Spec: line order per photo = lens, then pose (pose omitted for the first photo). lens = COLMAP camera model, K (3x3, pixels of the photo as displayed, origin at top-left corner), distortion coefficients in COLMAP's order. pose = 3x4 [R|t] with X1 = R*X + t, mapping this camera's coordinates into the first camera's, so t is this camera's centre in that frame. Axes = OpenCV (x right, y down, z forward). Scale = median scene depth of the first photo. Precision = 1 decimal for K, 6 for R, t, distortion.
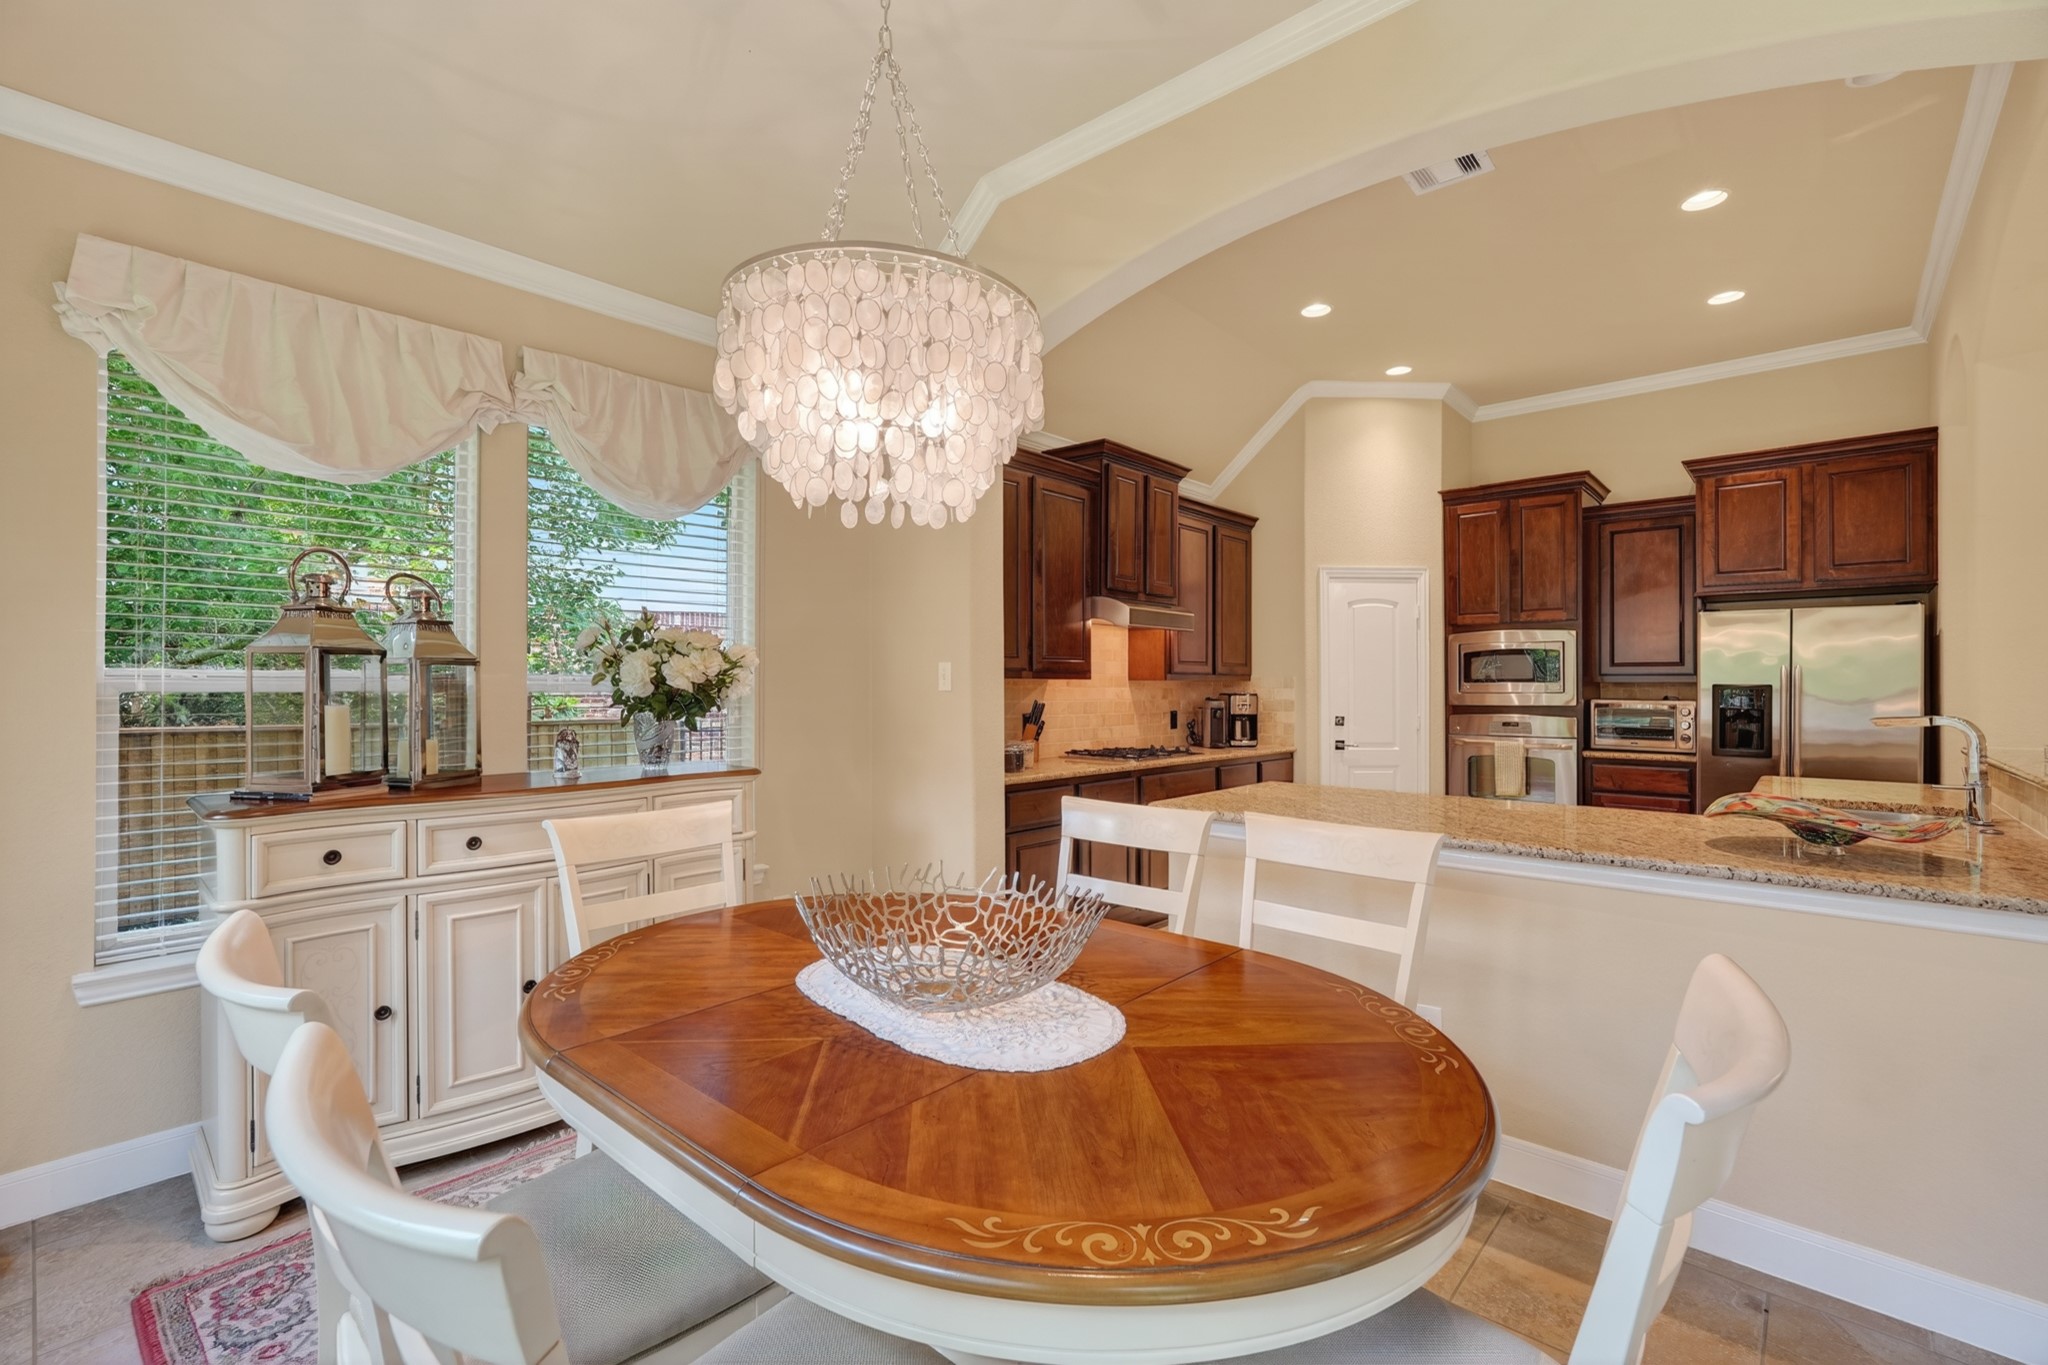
lens RADIAL K [[903.0, 0, 1023.1], [0, 903.0, 690.5], [0, 0, 1]] dist [-0.015513, 0.006071]
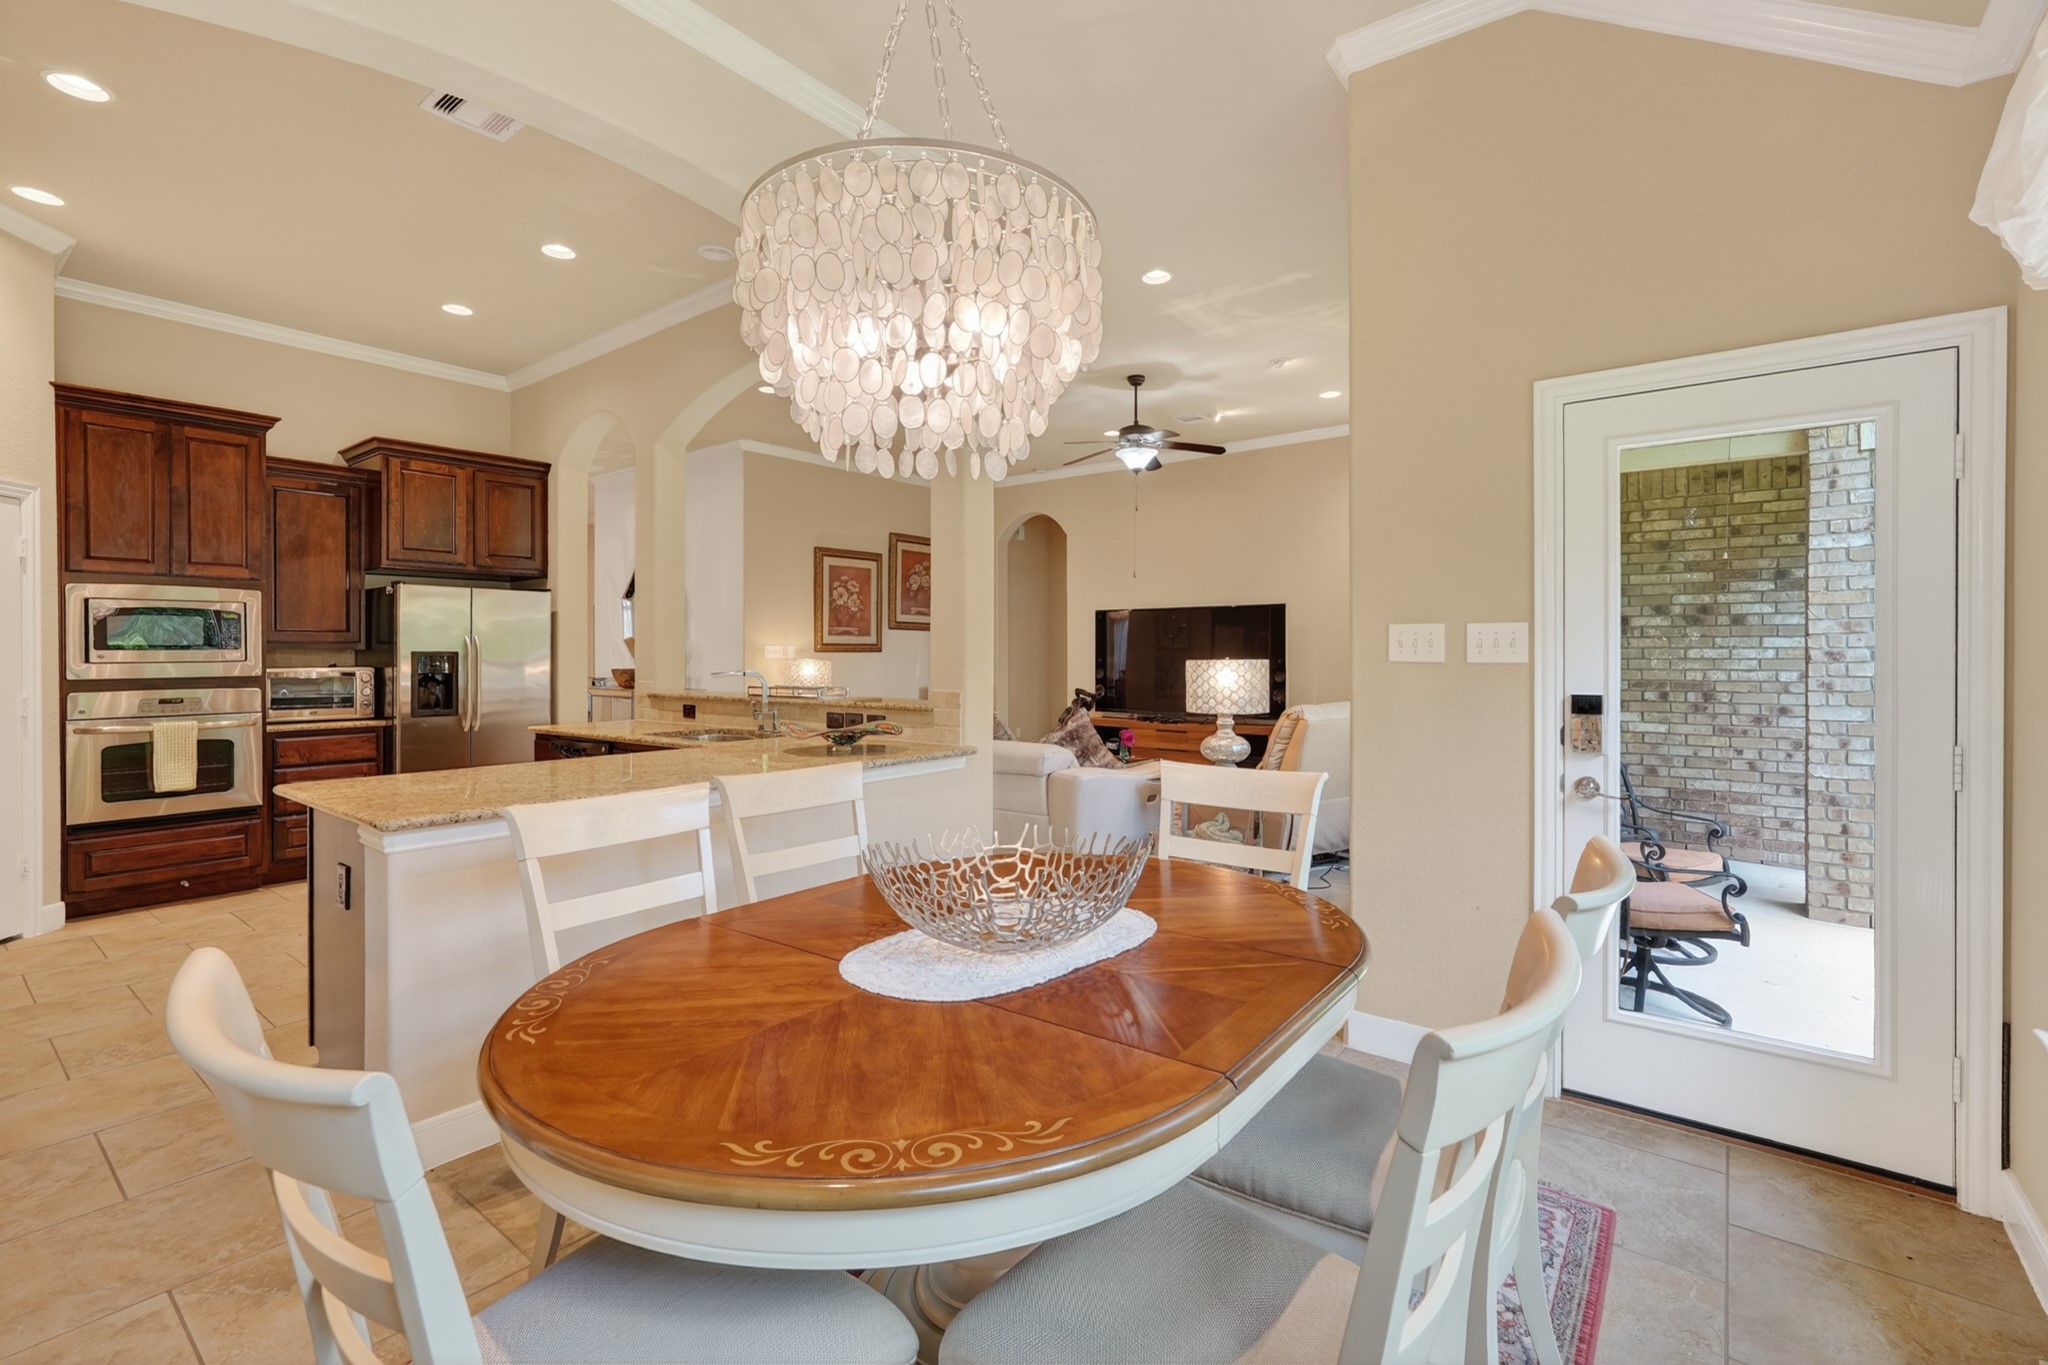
lens RADIAL K [[907.8, 0, 1018.9], [0, 907.8, 652.1], [0, 0, 1]] dist [0.000389, 0.000722]
pose [[-0.059069, -0.002114, 0.998252, -0.332575], [0.007552, 0.999968, 0.002565, -0.003224], [-0.998225, 0.007690, -0.059051, 0.298066]]
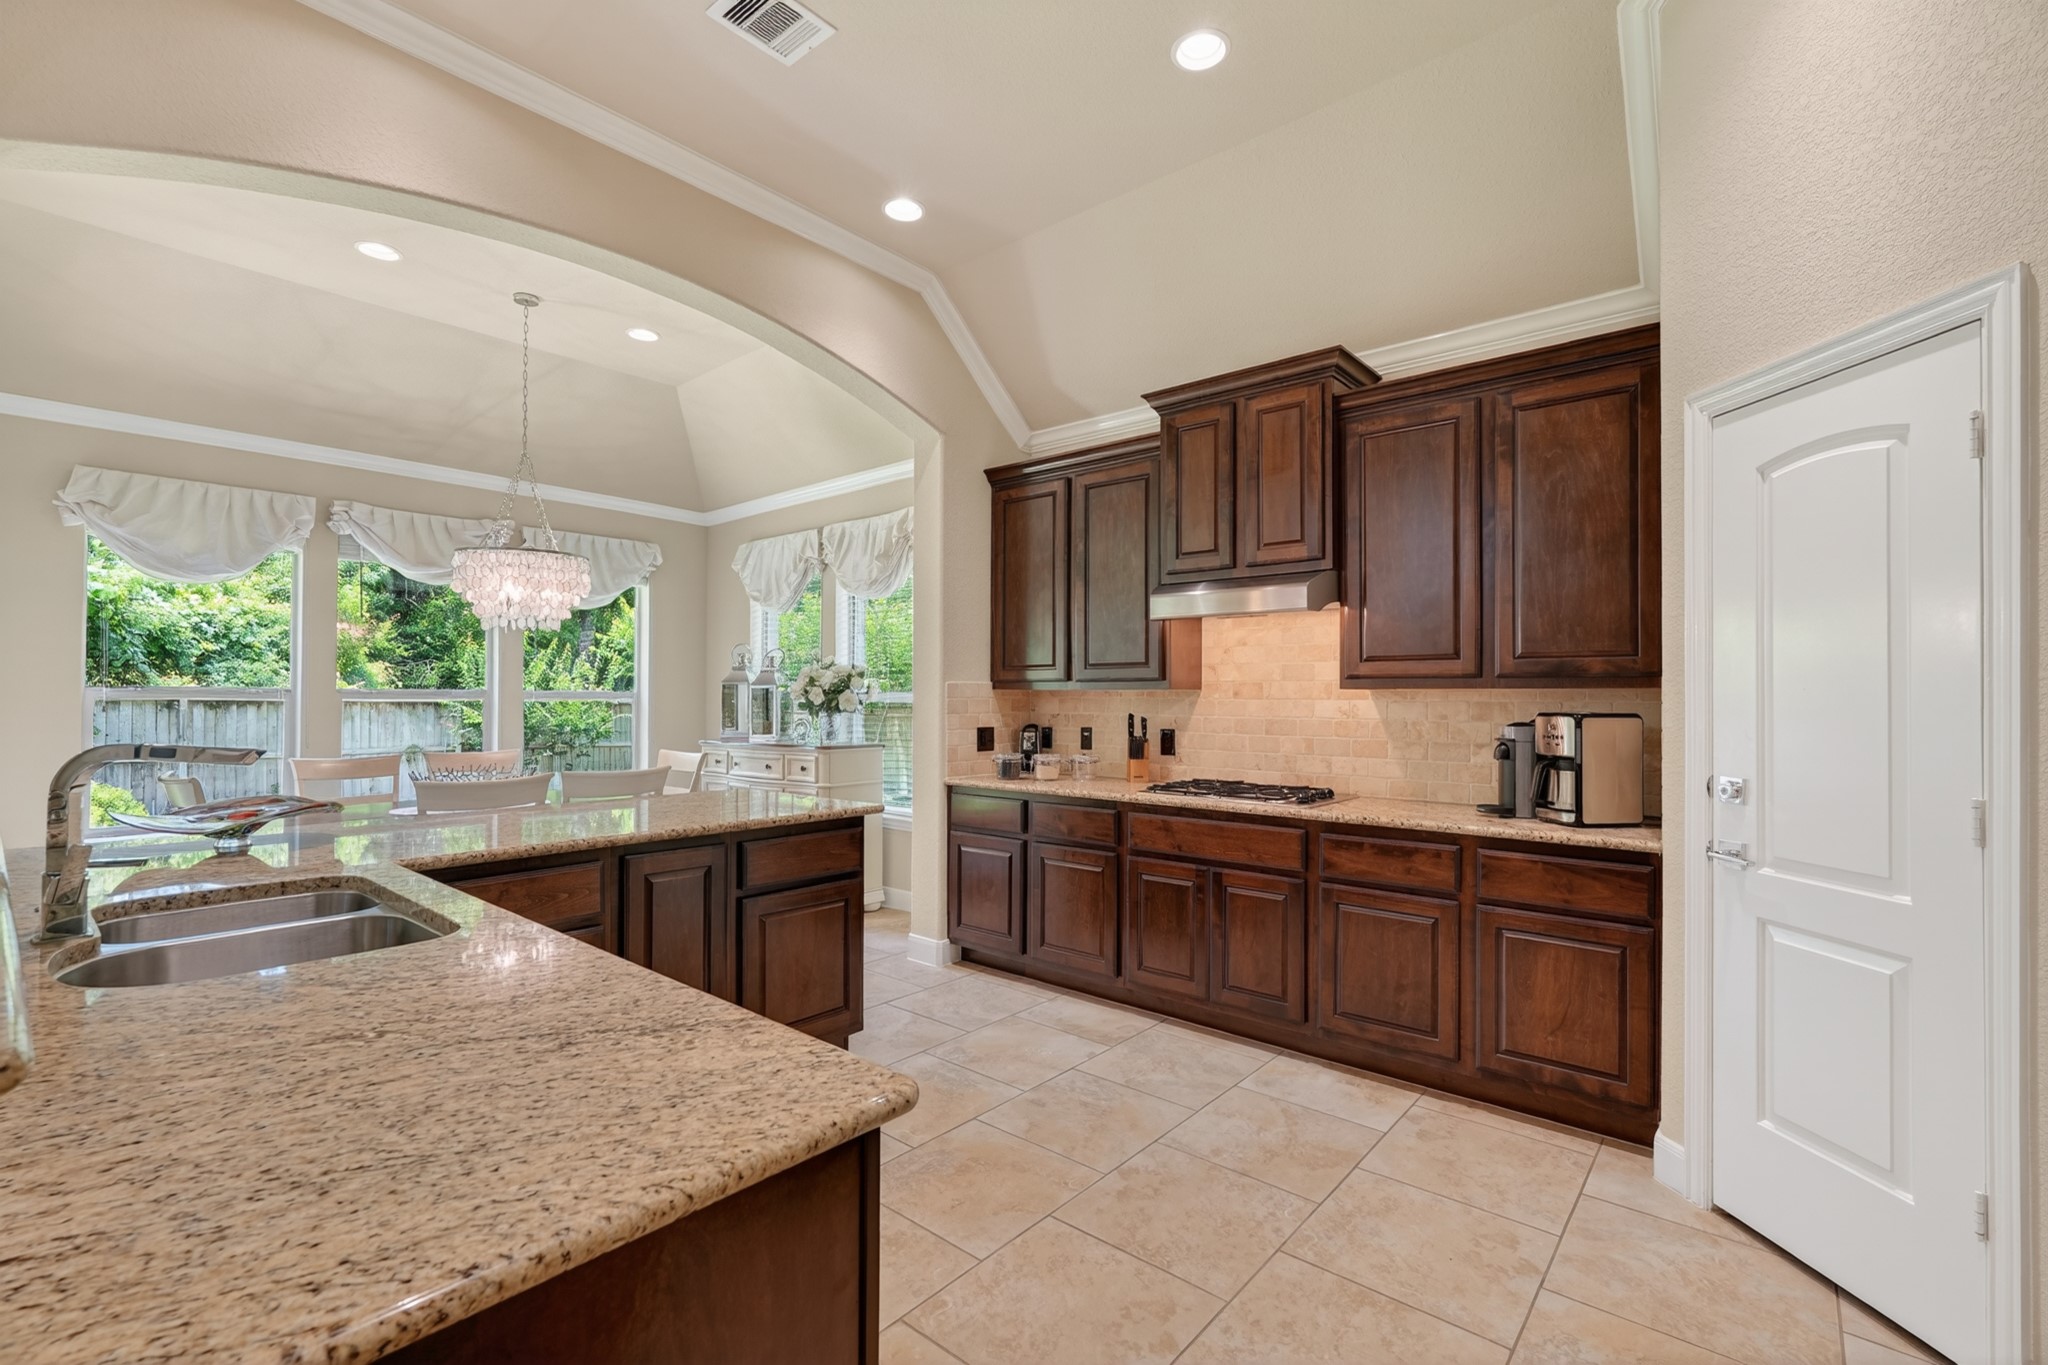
lens RADIAL K [[903.0, 0, 1023.1], [0, 903.0, 690.5], [0, 0, 1]] dist [-0.015513, 0.006071]
pose [[0.021188, -0.011098, -0.999714, 0.772101], [-0.008898, 0.999897, -0.011289, -0.000896], [0.999736, 0.009135, 0.021088, 0.749949]]
